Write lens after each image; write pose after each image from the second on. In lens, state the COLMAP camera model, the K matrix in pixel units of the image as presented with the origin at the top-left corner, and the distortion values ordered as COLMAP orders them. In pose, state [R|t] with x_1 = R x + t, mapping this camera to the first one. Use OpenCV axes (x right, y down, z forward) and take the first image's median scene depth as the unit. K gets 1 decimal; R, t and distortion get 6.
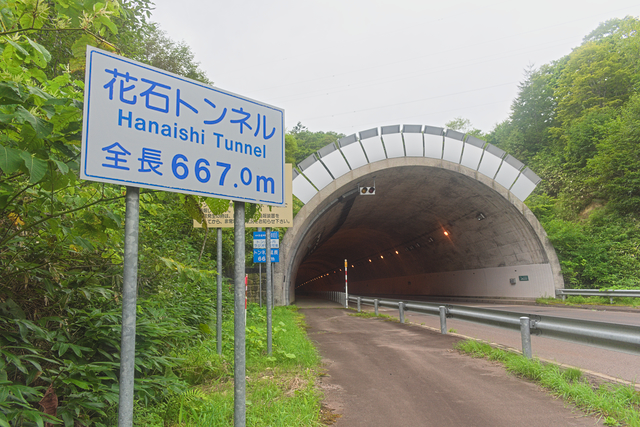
lens RADIAL K [[500.9, 0, 303.3], [0, 500.9, 212.6], [0, 0, 1]] dist [-0.000967, 0.001546]
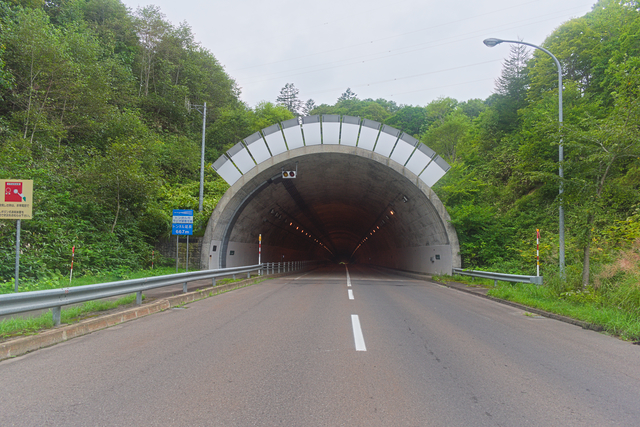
lens RADIAL K [[525.9, 0, 319.1], [0, 525.9, 247.7], [0, 0, 1]] dist [-0.003259, 0.006341]
pose [[0.987221, 0.041420, -0.153877, 0.382455], [-0.020486, 0.990605, 0.135212, -0.041785], [0.158032, -0.130332, 0.978795, -0.174406]]
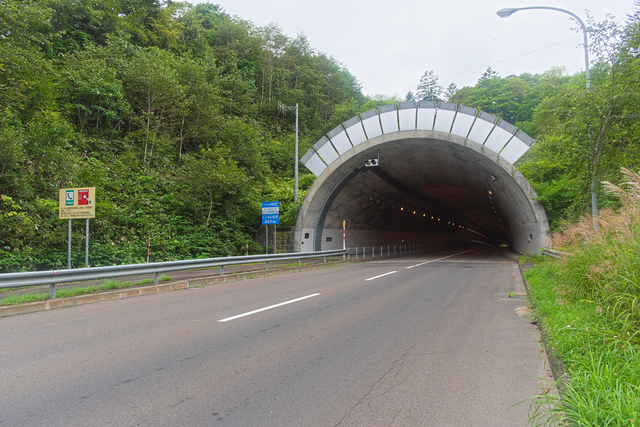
lens RADIAL K [[512.7, 0, 320.0], [0, 512.7, 213.5], [0, 0, 1]] dist [-0.004507, 0.005133]
pose [[0.883618, -0.010439, -0.468093, 0.584770], [0.059199, 0.994219, 0.089579, -0.039534], [0.464451, -0.106864, 0.879127, -0.136770]]
